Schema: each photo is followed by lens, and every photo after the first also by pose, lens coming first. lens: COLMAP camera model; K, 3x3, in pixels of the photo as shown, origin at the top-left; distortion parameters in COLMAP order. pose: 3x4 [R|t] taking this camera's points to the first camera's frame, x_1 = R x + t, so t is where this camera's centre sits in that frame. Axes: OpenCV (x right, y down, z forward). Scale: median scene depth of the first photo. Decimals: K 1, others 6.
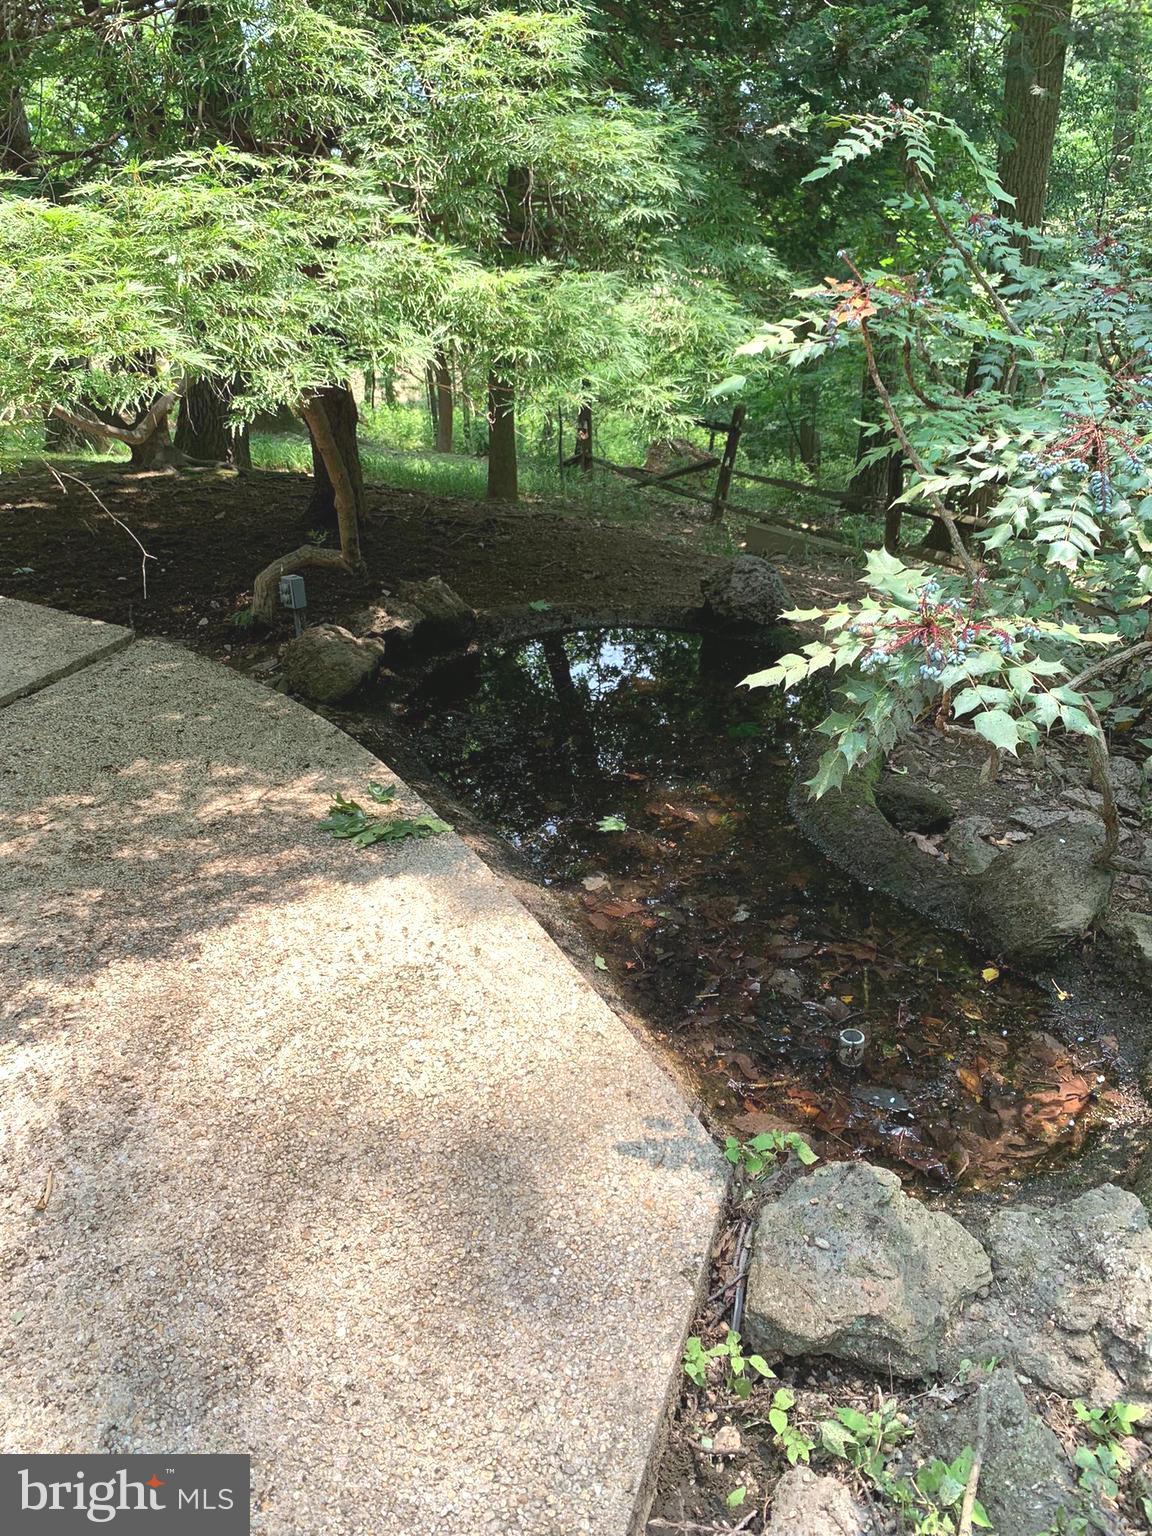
lens RADIAL K [[1166.8, 0, 566.3], [0, 1166.8, 748.7], [0, 0, 1]] dist [0.025719, -0.032901]
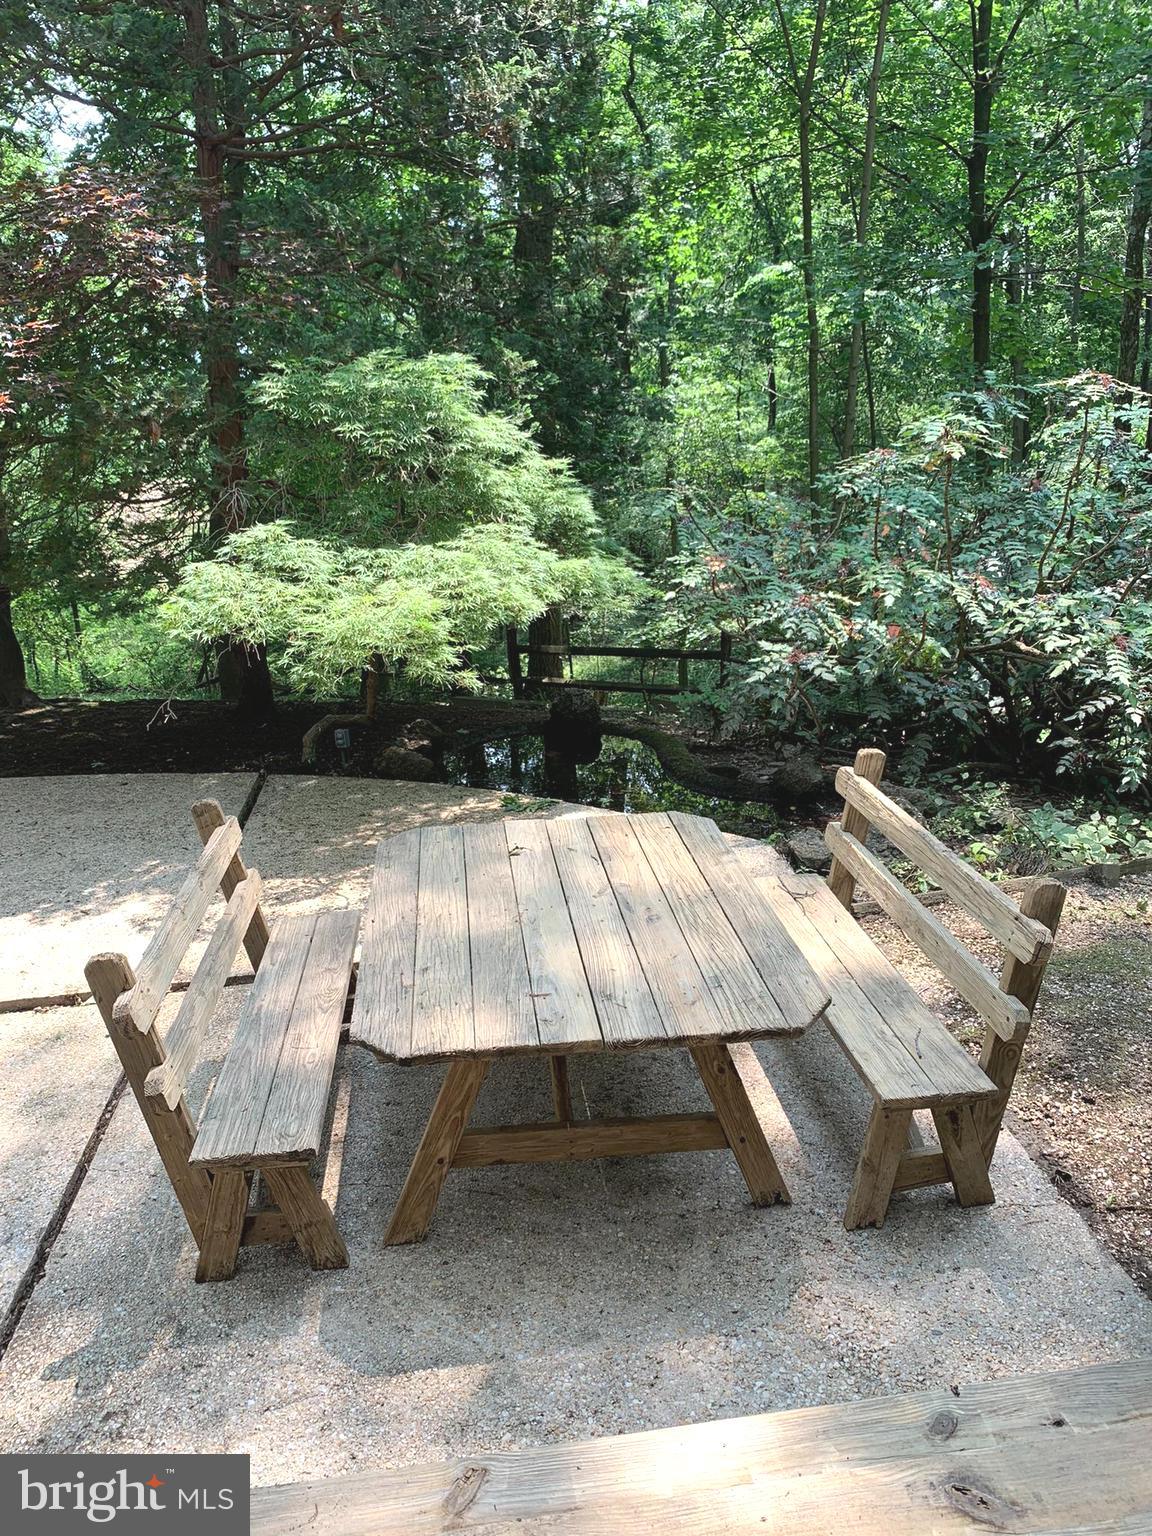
lens RADIAL K [[1166.8, 0, 571.8], [0, 1166.8, 762.7], [0, 0, 1]] dist [0.025719, -0.032901]
pose [[0.897731, -0.145549, 0.415806, -1.039001], [0.212112, 0.970047, -0.118395, 0.277055], [-0.386119, 0.194484, 0.901714, -1.049000]]
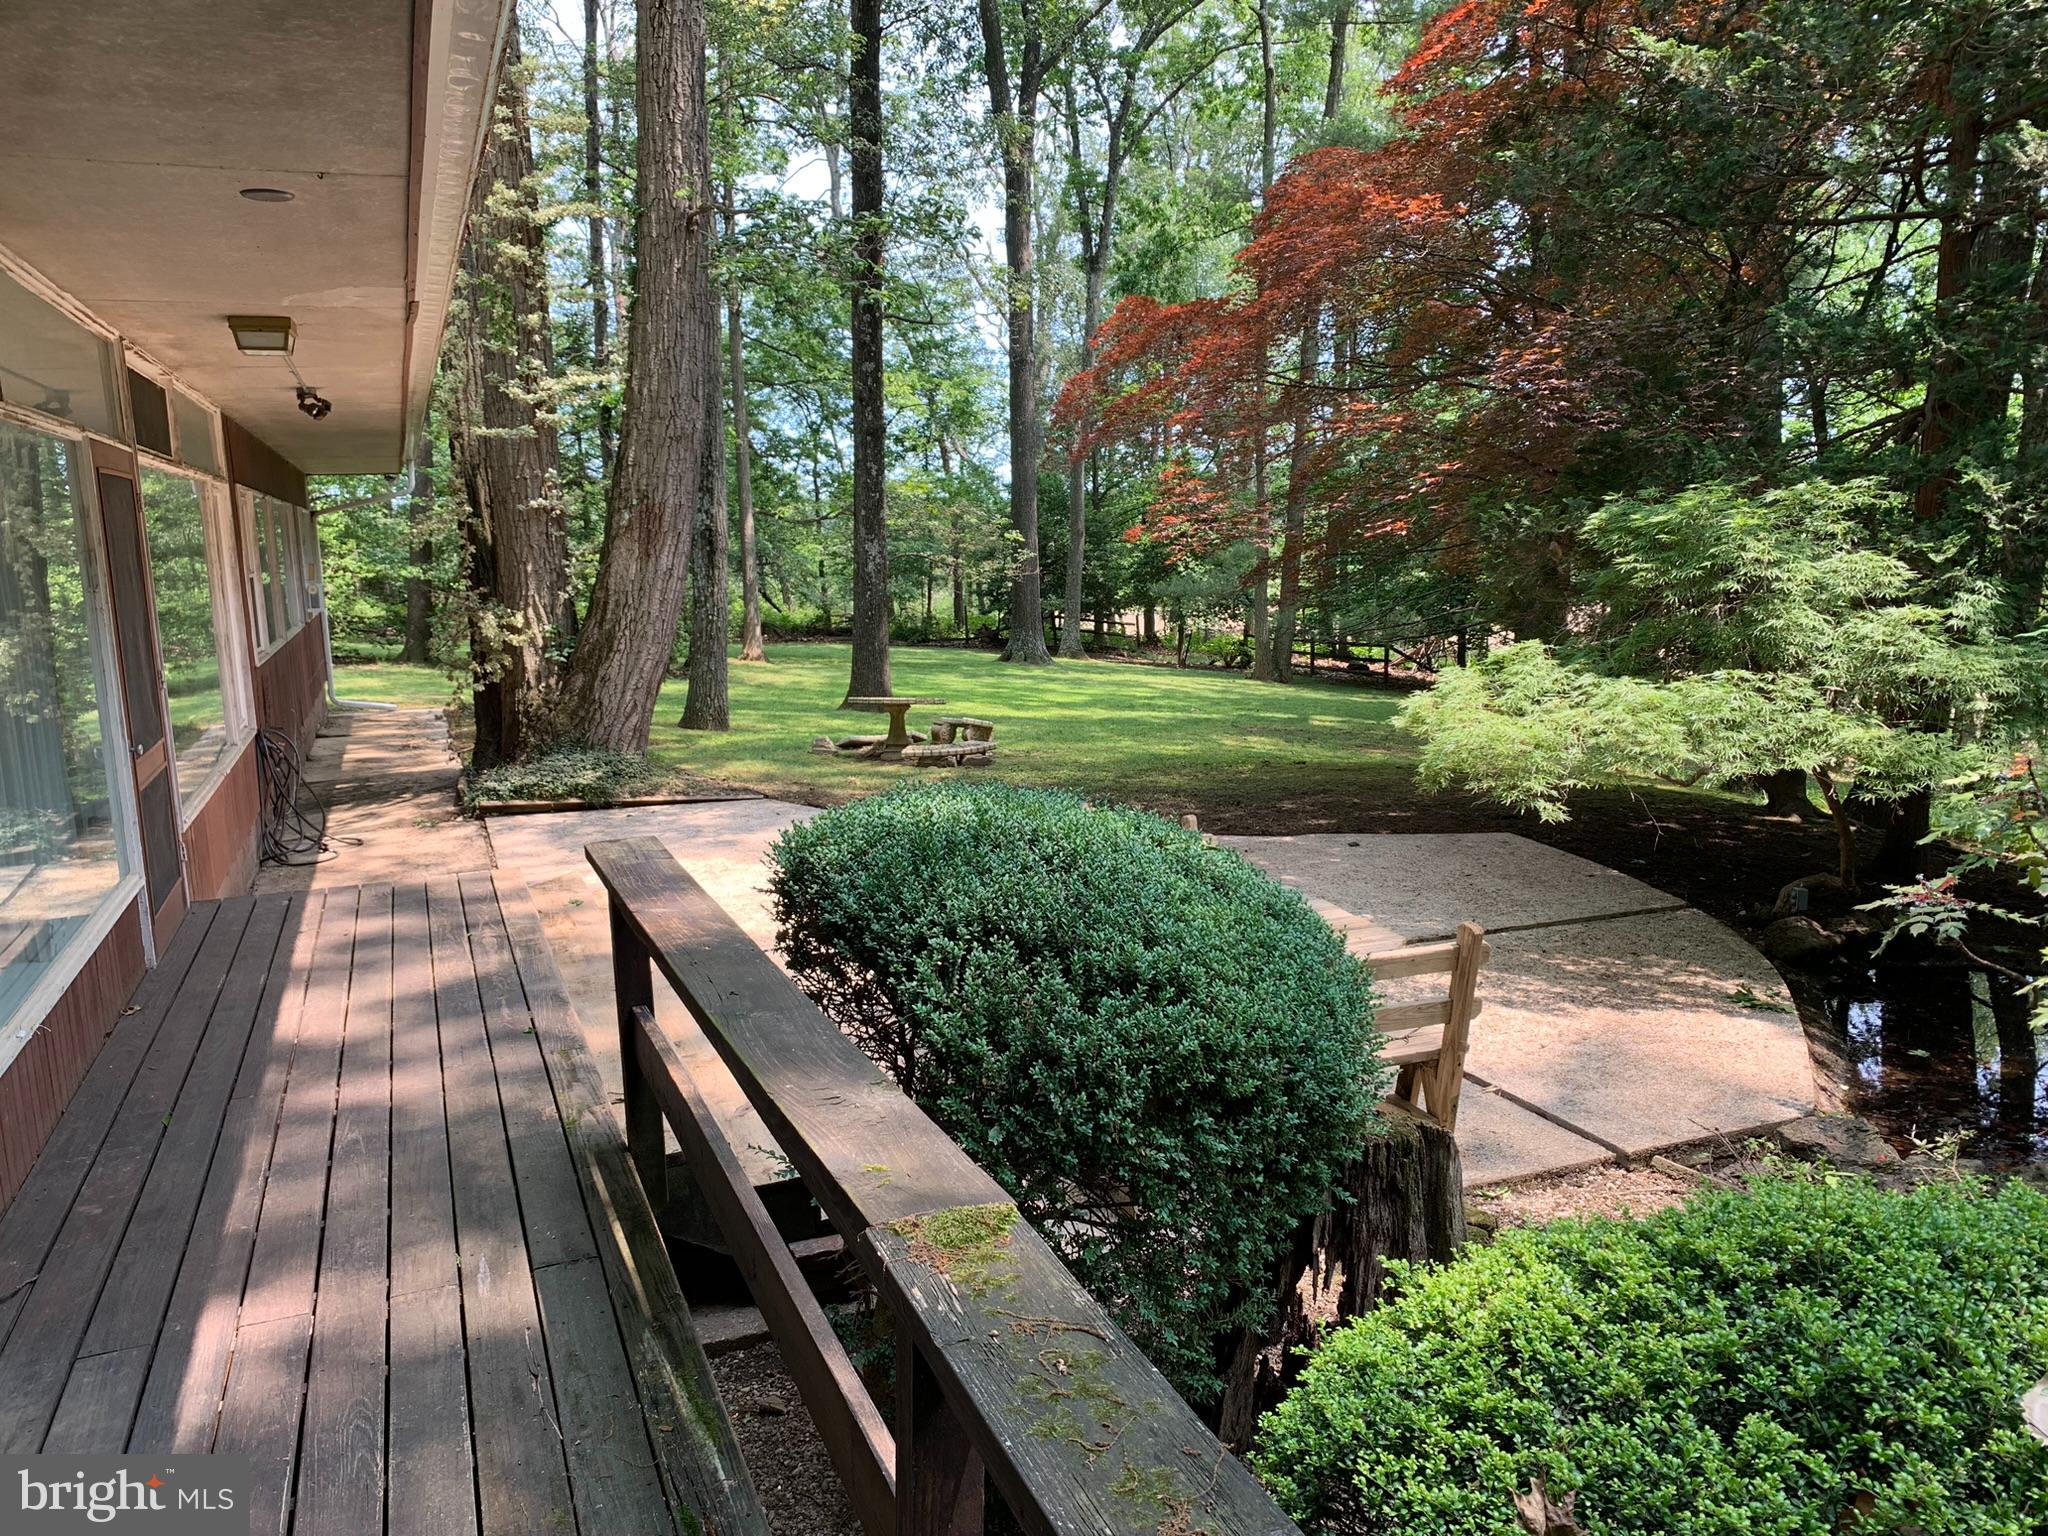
lens RADIAL K [[1555.7, 0, 1028.9], [0, 1555.7, 773.7], [0, 0, 1]] dist [0.025719, -0.032901]
pose [[0.646391, 0.127507, -0.752277, 0.945691], [-0.315517, 0.942360, -0.111382, 0.382099], [0.694714, 0.309352, 0.649364, -1.571684]]
